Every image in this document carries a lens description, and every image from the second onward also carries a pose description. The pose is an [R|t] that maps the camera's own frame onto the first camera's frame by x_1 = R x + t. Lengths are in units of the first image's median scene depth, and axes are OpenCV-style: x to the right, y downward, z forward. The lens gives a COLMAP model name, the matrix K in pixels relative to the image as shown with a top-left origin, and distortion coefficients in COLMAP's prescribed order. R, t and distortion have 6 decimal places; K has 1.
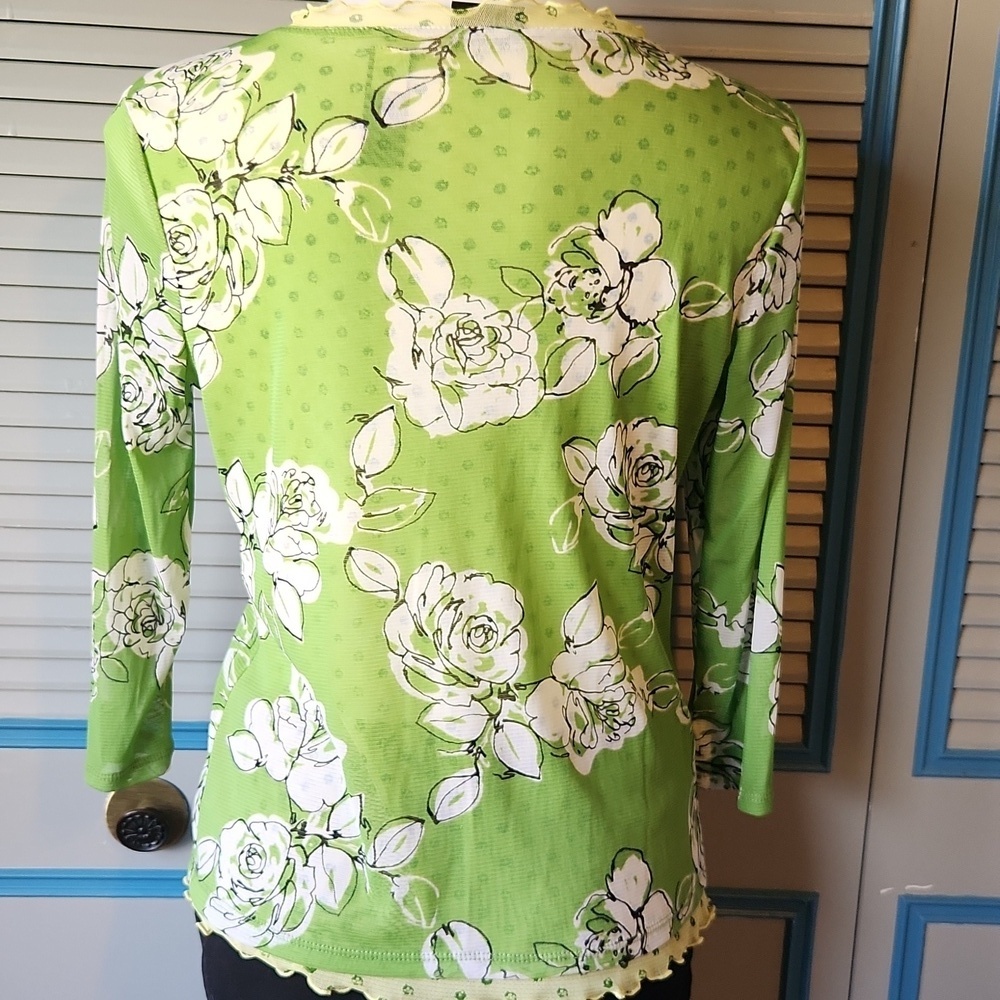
lens RADIAL K [[1510.4, 0, 489.1], [0, 1510.4, 511.2], [0, 0, 1]] dist [0.069609, 0.000000]
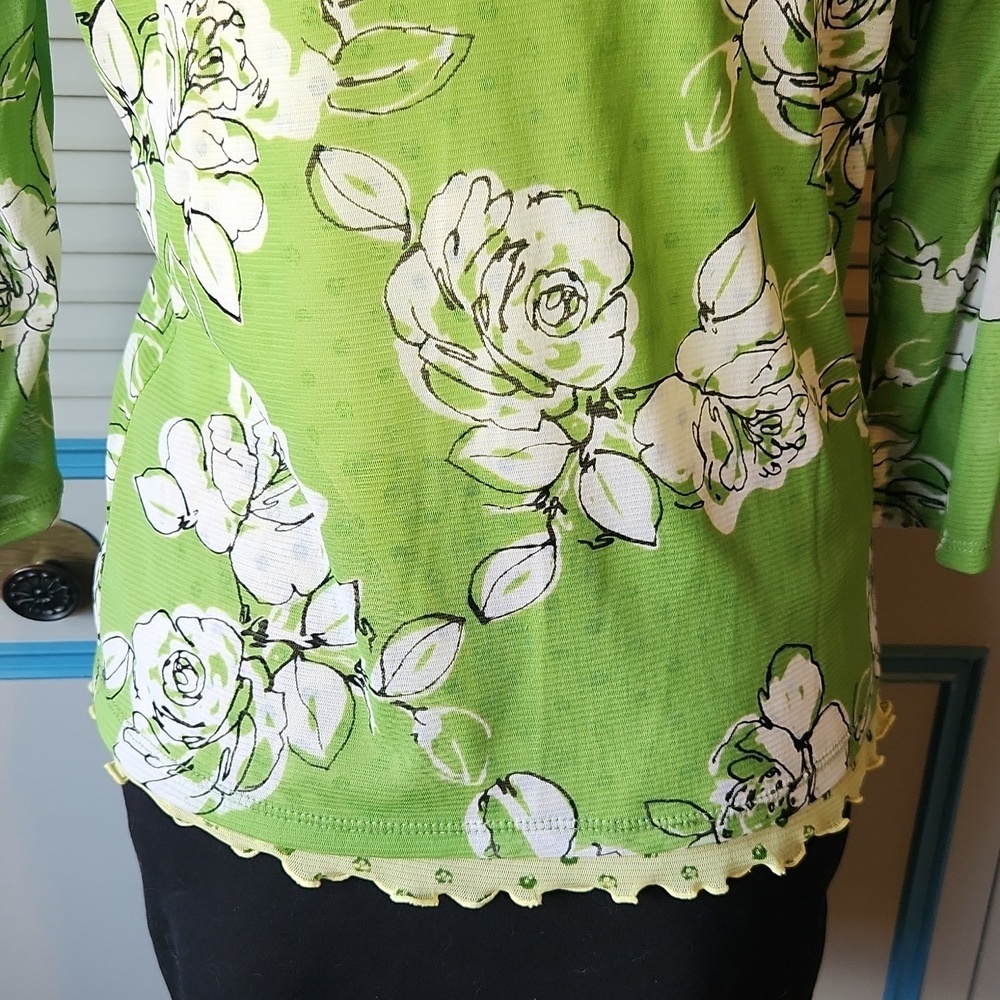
lens RADIAL K [[1510.4, 0, 485.0], [0, 1510.4, 505.9], [0, 0, 1]] dist [0.069609, 0.000000]
pose [[0.999681, -0.024010, 0.007793, -0.038614], [0.021763, 0.976191, 0.215818, 0.033260], [-0.012789, -0.215579, 0.976403, 0.436377]]
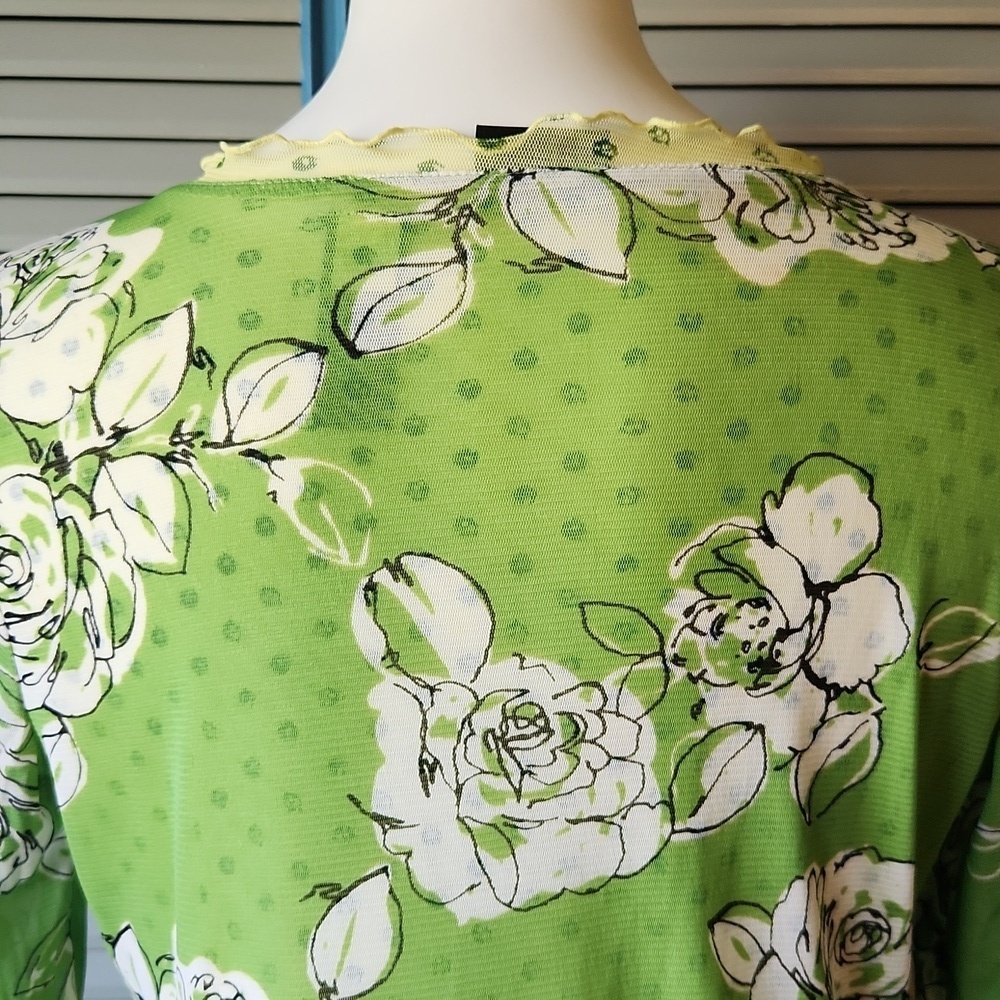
lens RADIAL K [[1510.4, 0, 503.3], [0, 1510.4, 498.6], [0, 0, 1]] dist [0.069609, 0.000000]
pose [[0.998432, -0.031770, -0.046087, 0.005749], [0.027057, 0.994669, -0.099503, -0.139872], [0.049003, 0.098100, 0.993969, 0.447838]]
